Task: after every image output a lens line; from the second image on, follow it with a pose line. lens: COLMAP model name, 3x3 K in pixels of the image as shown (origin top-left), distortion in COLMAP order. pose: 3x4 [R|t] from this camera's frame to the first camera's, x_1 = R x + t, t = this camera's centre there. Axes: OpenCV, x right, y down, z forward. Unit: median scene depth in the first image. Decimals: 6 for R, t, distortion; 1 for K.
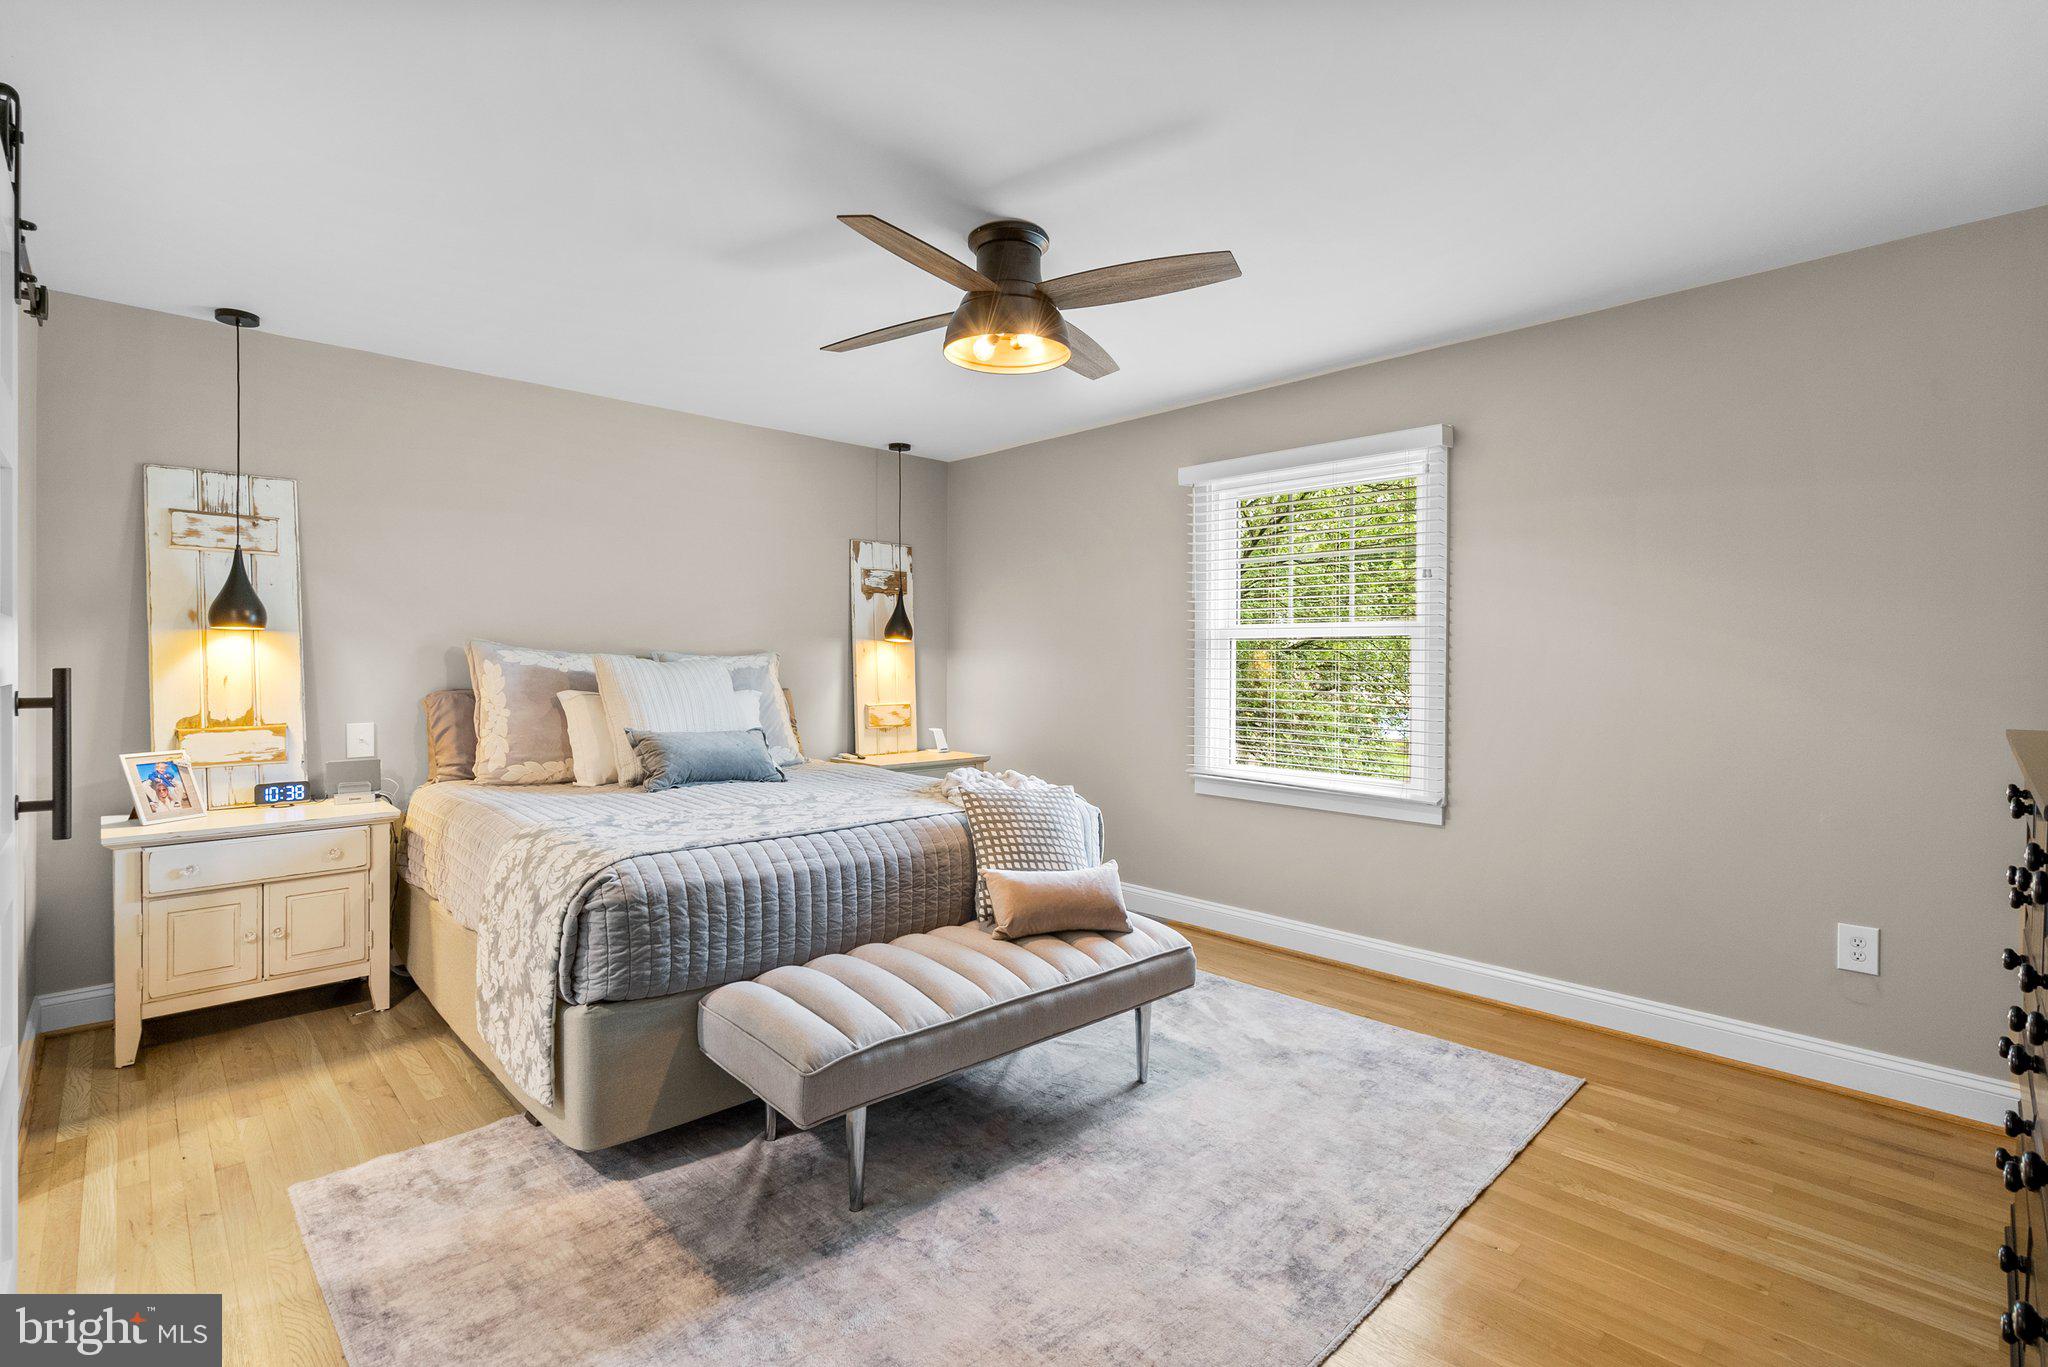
lens RADIAL K [[949.2, 0, 1022.6], [0, 949.2, 668.9], [0, 0, 1]] dist [-0.005188, 0.003065]
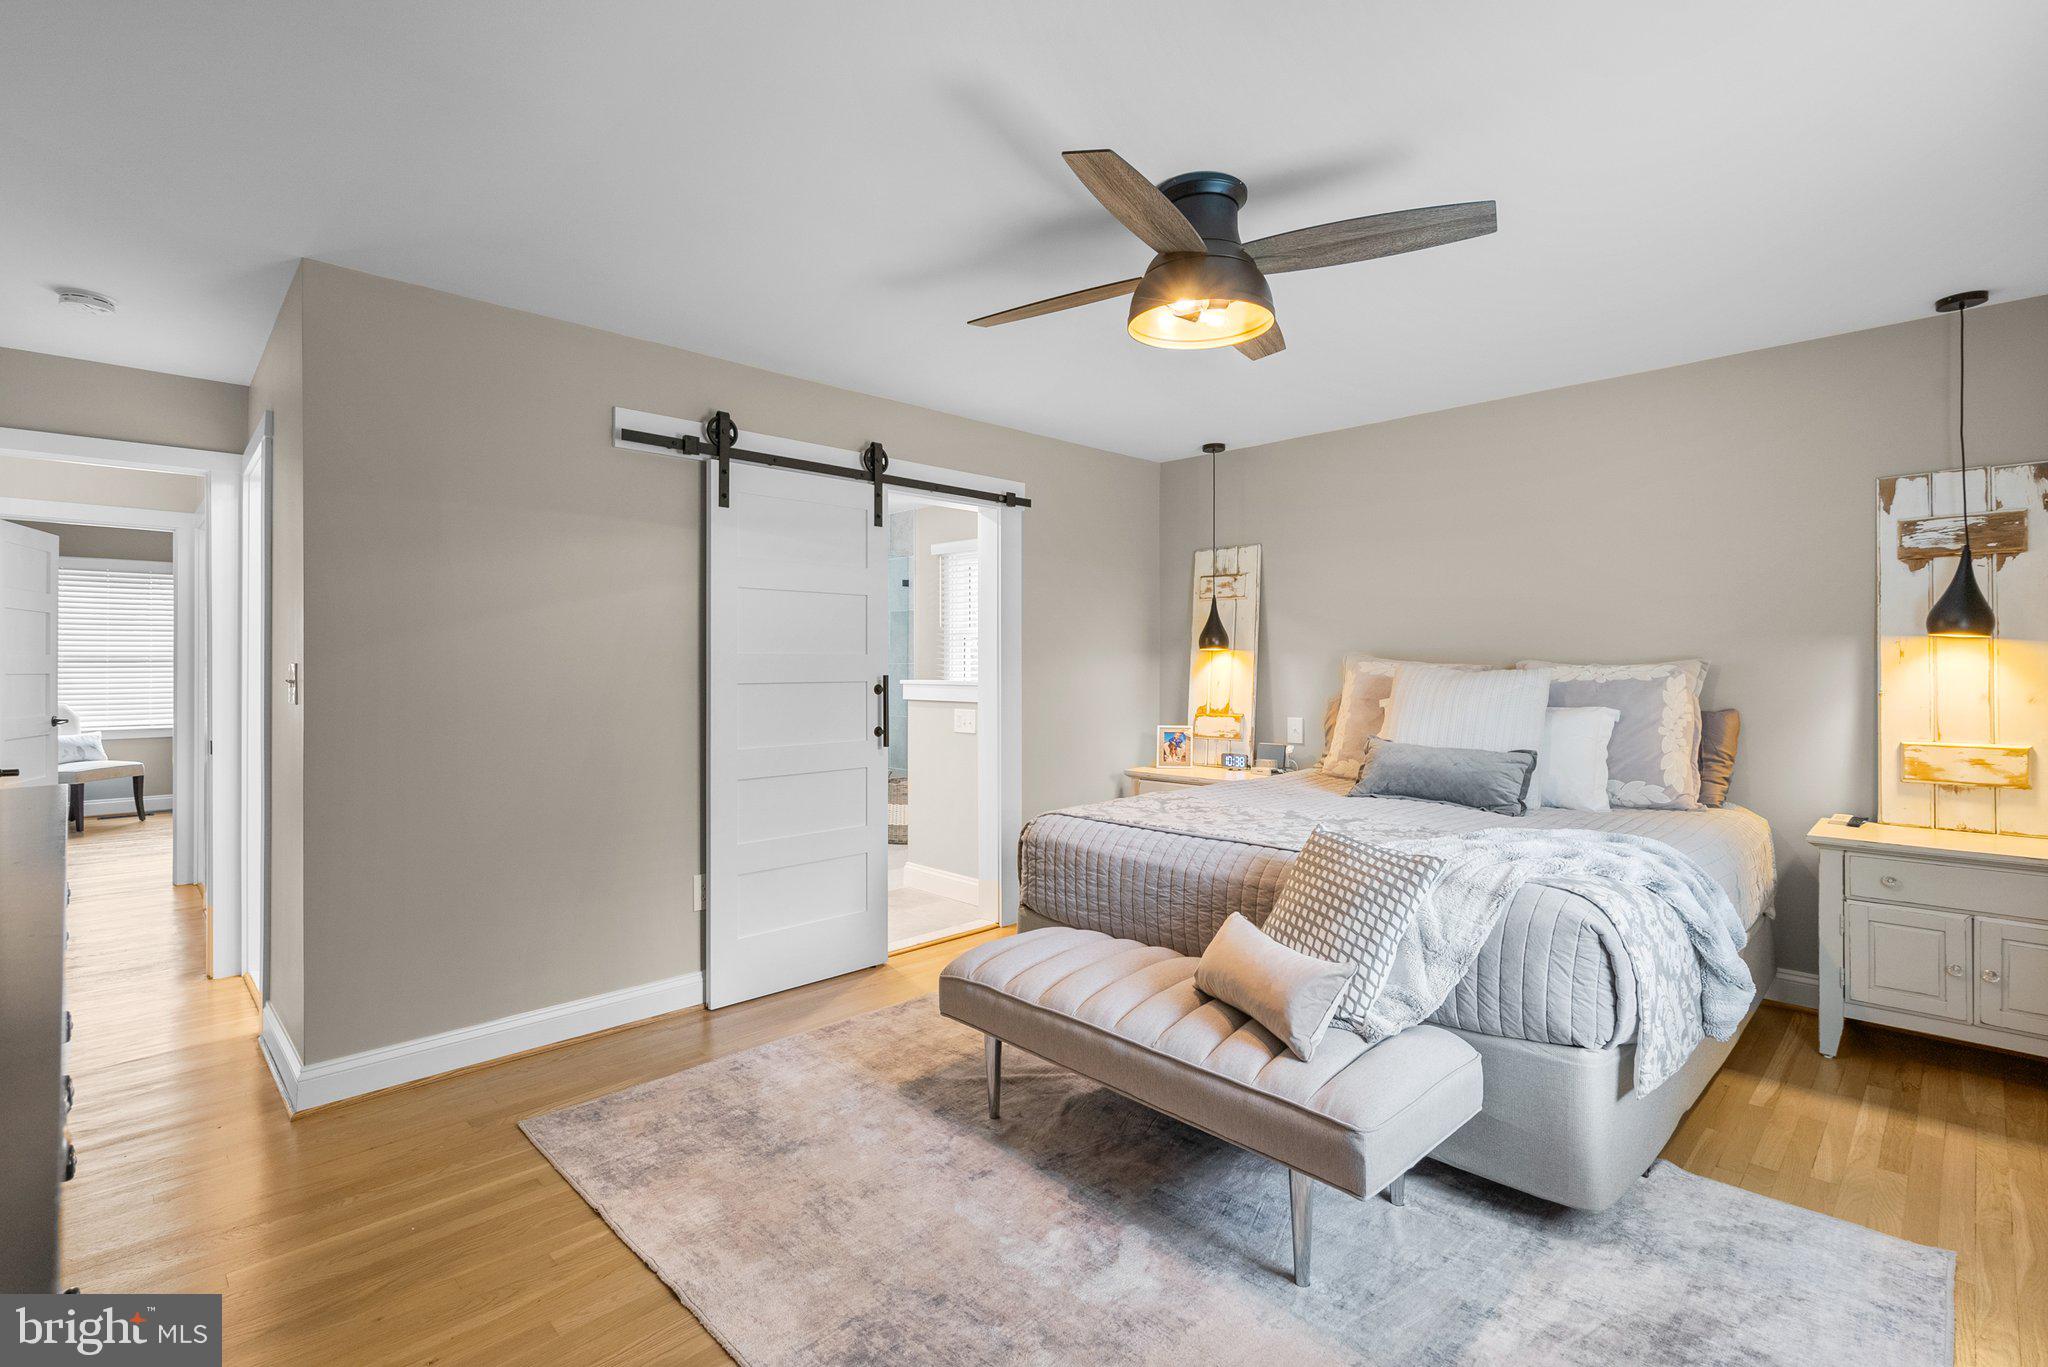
lens RADIAL K [[949.2, 0, 1024.2], [0, 949.2, 670.5], [0, 0, 1]] dist [-0.005188, 0.003065]
pose [[0.007699, 0.000600, -0.999970, 0.685785], [-0.008697, 0.999962, 0.000533, -0.007107], [0.999933, 0.008692, 0.007704, 0.665930]]
